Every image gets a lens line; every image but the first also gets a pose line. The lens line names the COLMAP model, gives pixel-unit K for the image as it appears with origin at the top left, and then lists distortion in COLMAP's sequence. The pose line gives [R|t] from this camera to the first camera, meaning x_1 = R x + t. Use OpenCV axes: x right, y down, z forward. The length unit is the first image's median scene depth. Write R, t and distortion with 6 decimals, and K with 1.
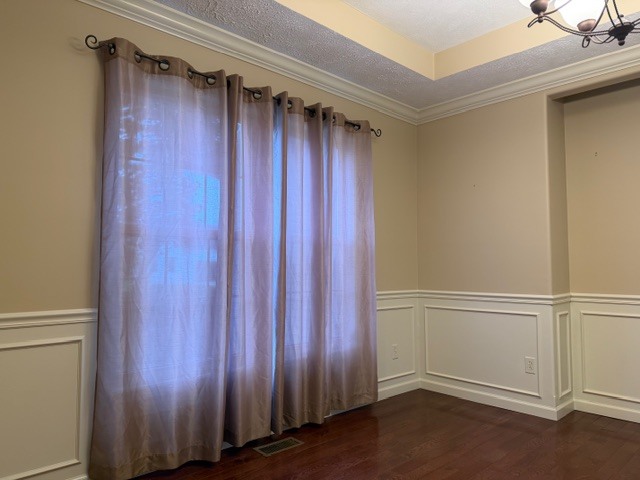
lens RADIAL K [[445.1, 0, 319.6], [0, 445.1, 243.6], [0, 0, 1]] dist [0.076122, -0.111235]
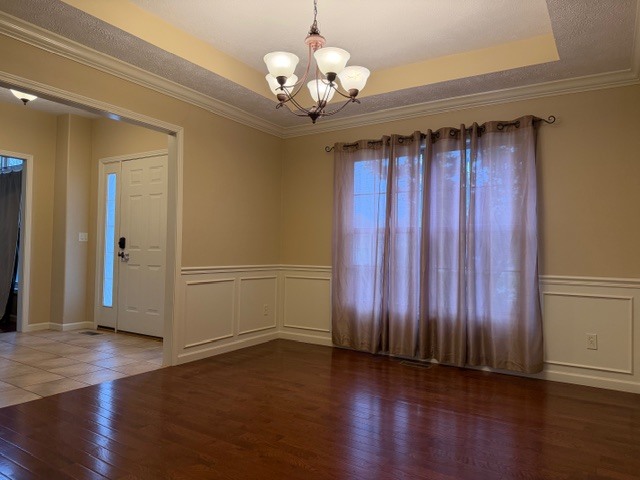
lens RADIAL K [[445.1, 0, 319.6], [0, 445.1, 243.6], [0, 0, 1]] dist [0.076122, -0.111235]
pose [[0.258566, -0.009128, -0.965950, 1.131500], [0.032558, 0.999470, -0.000730, 0.020366], [0.965445, -0.031261, 0.258726, 0.251277]]
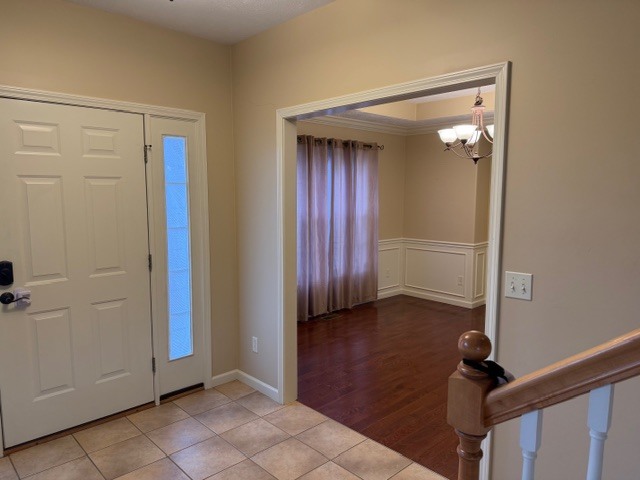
lens RADIAL K [[445.1, 0, 319.6], [0, 445.1, 243.6], [0, 0, 1]] dist [0.076122, -0.111235]
pose [[0.999854, 0.002645, 0.016900, -0.150450], [-0.005496, 0.985263, 0.170960, -0.202702], [-0.016198, -0.171028, 0.985133, -0.822704]]
